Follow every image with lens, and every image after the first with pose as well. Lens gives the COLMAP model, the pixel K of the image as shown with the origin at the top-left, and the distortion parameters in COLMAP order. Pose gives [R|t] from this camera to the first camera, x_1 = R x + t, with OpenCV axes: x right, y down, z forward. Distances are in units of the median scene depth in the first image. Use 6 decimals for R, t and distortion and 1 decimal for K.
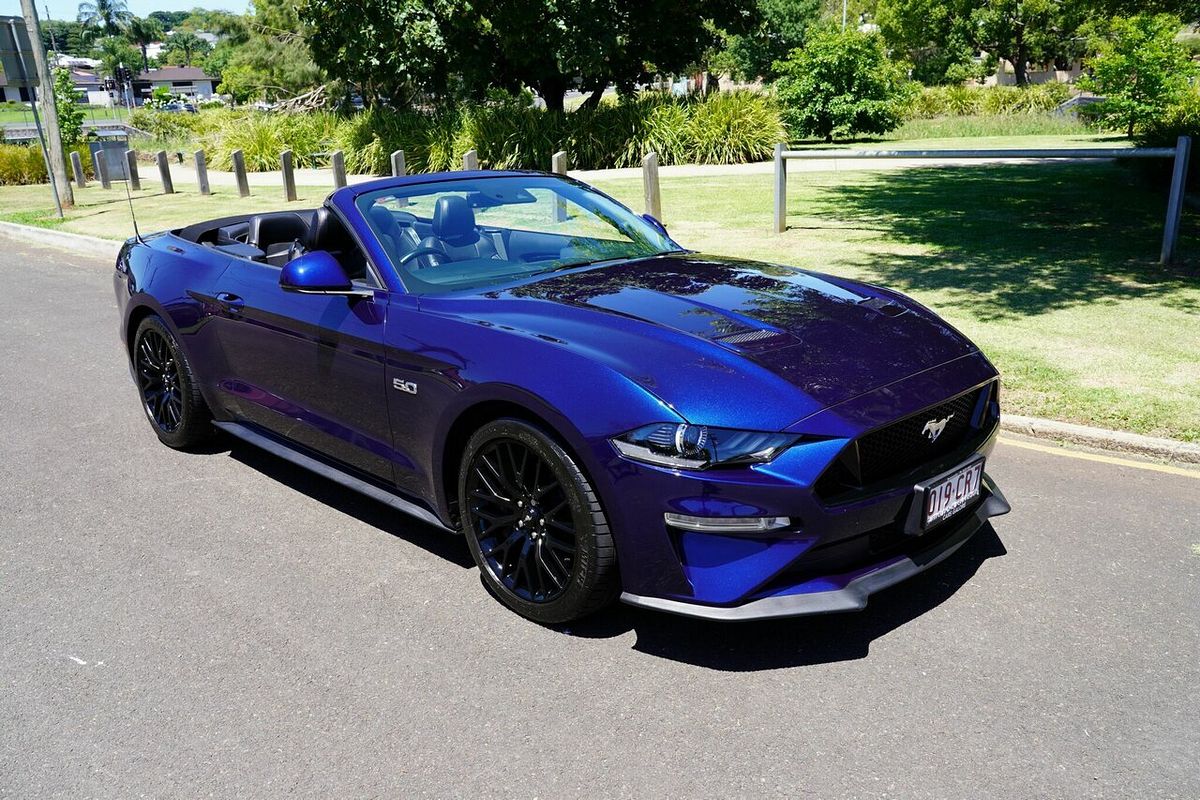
lens RADIAL K [[966.7, 0, 600.0], [0, 966.7, 400.0], [0, 0, 1]] dist [0.010444, 0.009903]
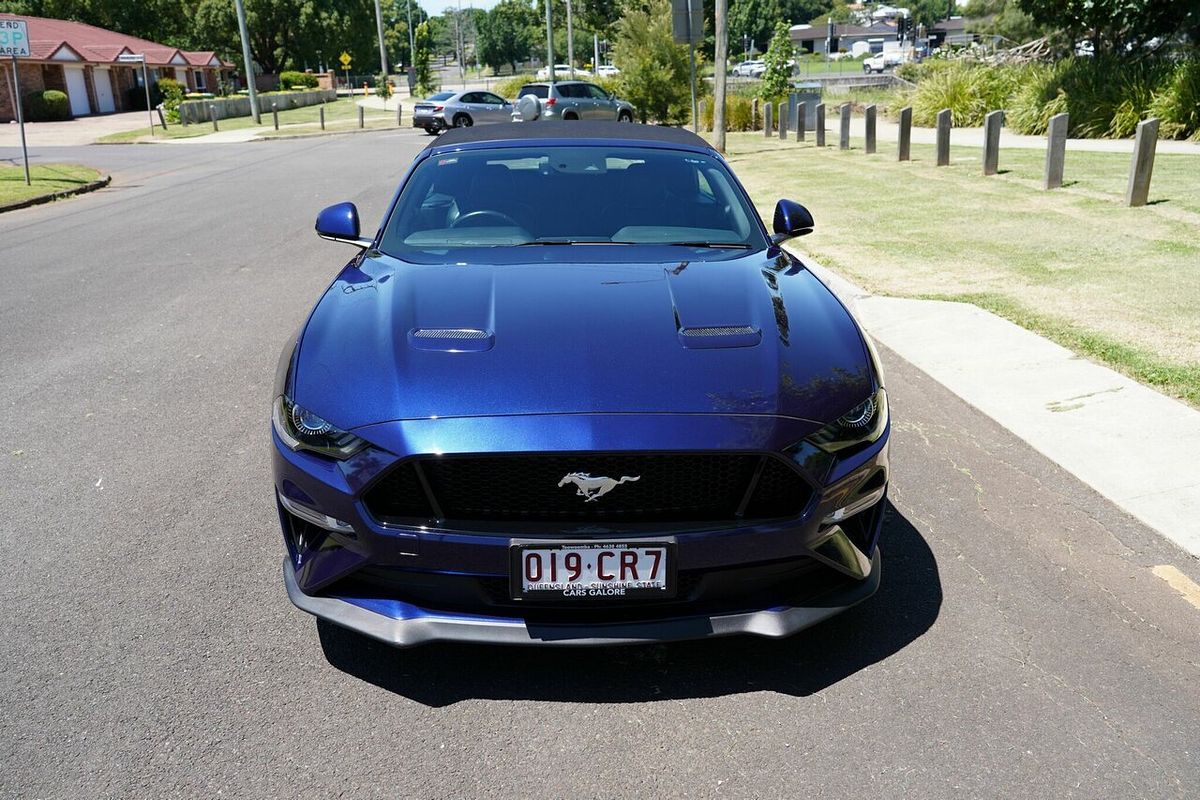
lens RADIAL K [[1026.0, 0, 600.0], [0, 1026.0, 400.0], [0, 0, 1]] dist [0.012342, -0.000518]
pose [[0.733191, 0.213160, -0.645751, 0.202121], [-0.193900, 0.975712, 0.101923, -0.029422], [0.651793, 0.050482, 0.756715, 0.079752]]
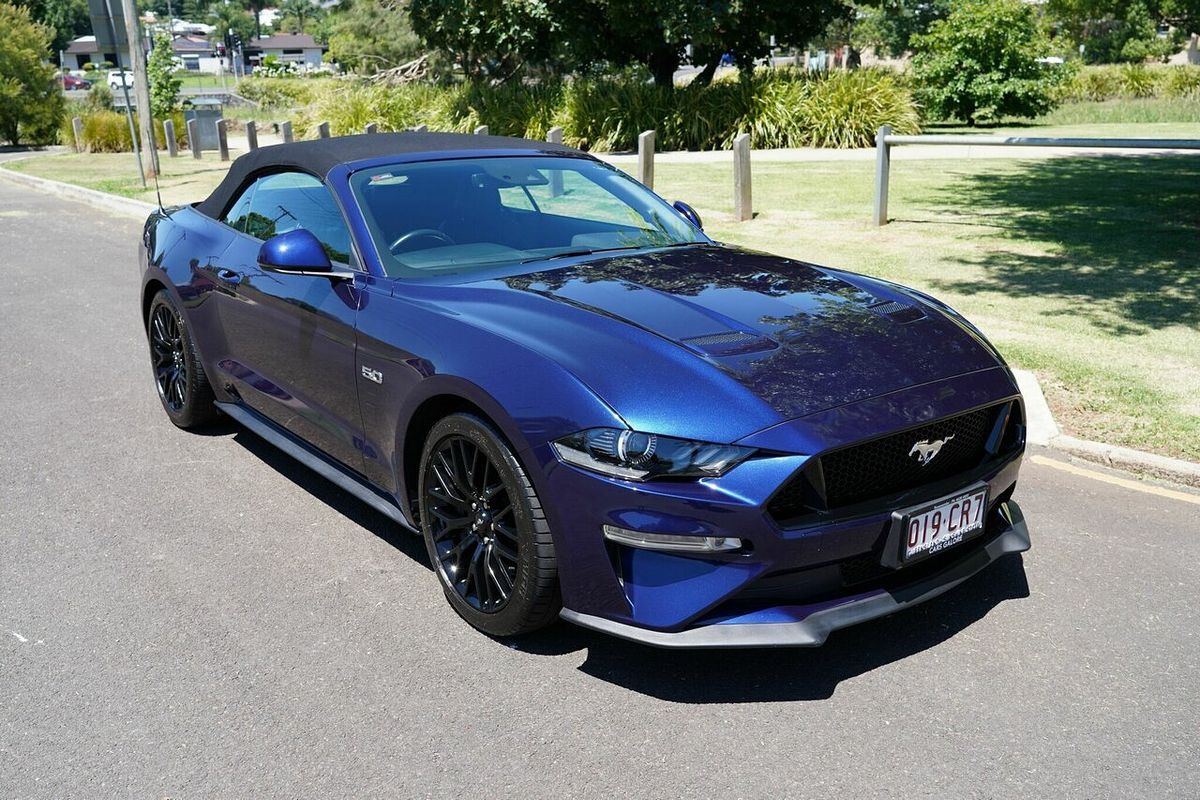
lens RADIAL K [[1043.9, 0, 600.0], [0, 1043.9, 400.0], [0, 0, 1]] dist [0.022337, -0.003642]
pose [[0.992559, 0.050367, -0.110863, 0.034243], [-0.050207, 0.998730, 0.004235, -0.001326], [0.110936, 0.001362, 0.993827, 0.001577]]
